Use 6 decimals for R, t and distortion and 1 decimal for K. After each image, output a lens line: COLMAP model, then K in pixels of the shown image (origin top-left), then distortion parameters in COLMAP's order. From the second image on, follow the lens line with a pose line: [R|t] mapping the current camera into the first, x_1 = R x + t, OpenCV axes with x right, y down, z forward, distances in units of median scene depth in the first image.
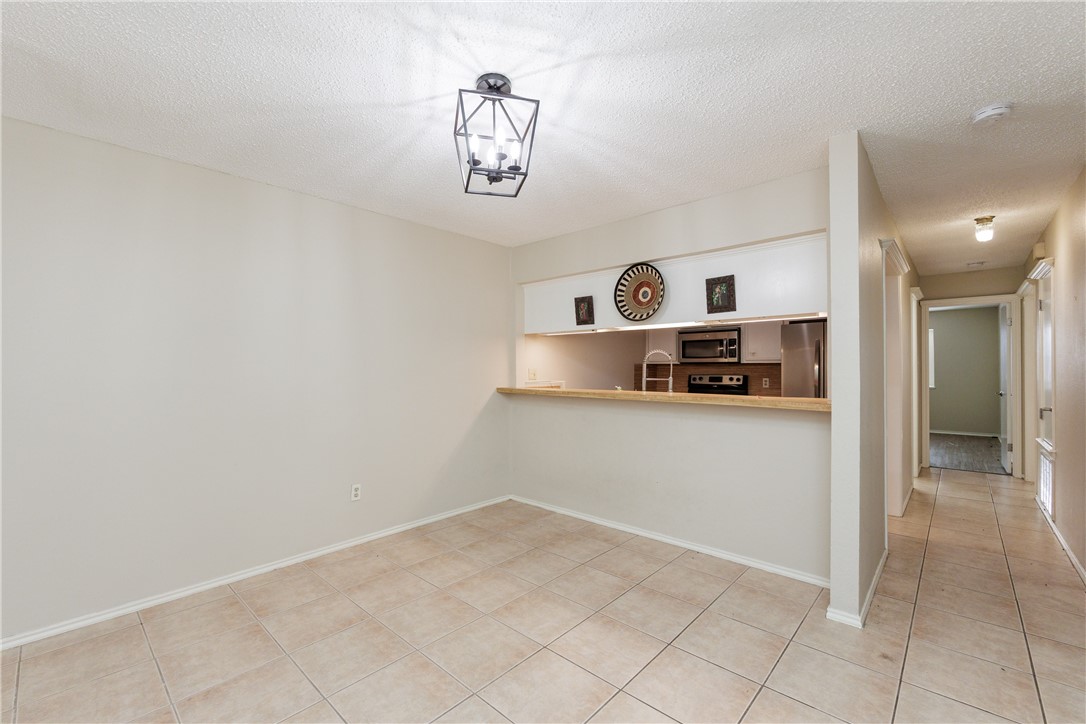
lens RADIAL K [[459.5, 0, 543.0], [0, 459.5, 362.0], [0, 0, 1]] dist [-0.011204, 0.000049]
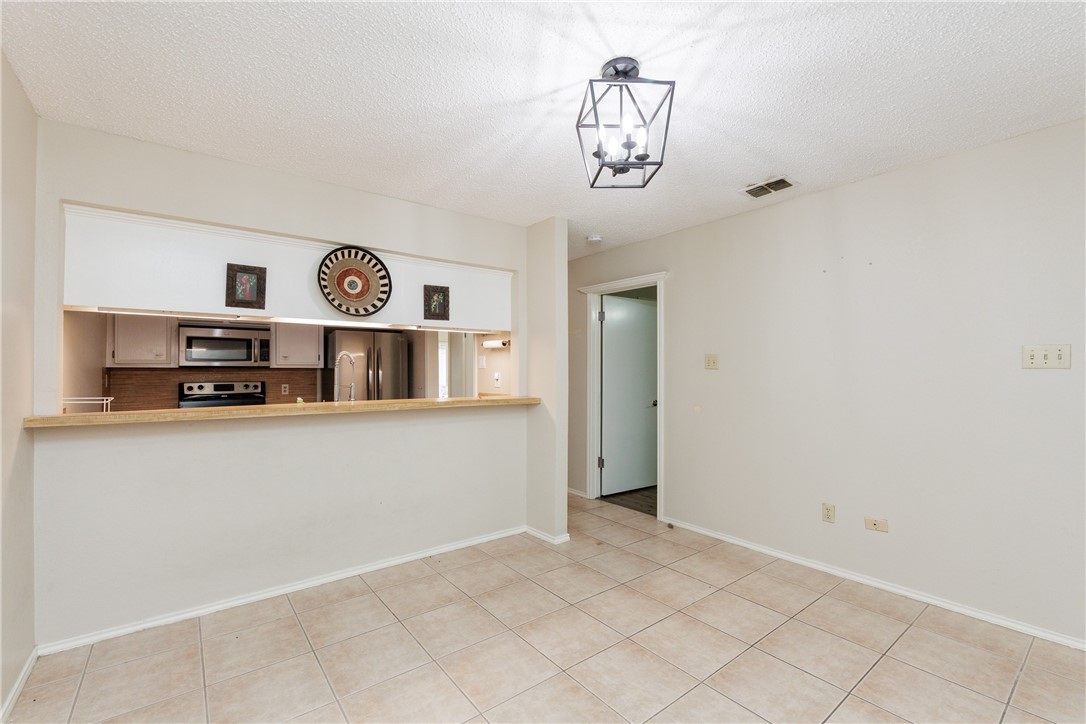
lens RADIAL K [[466.7, 0, 543.0], [0, 466.7, 362.0], [0, 0, 1]] dist [-0.007596, -0.000218]
pose [[0.162913, 0.021141, 0.986414, -0.545723], [-0.008826, 0.999762, -0.019970, 0.007106], [-0.986601, -0.005453, 0.163061, 0.510399]]
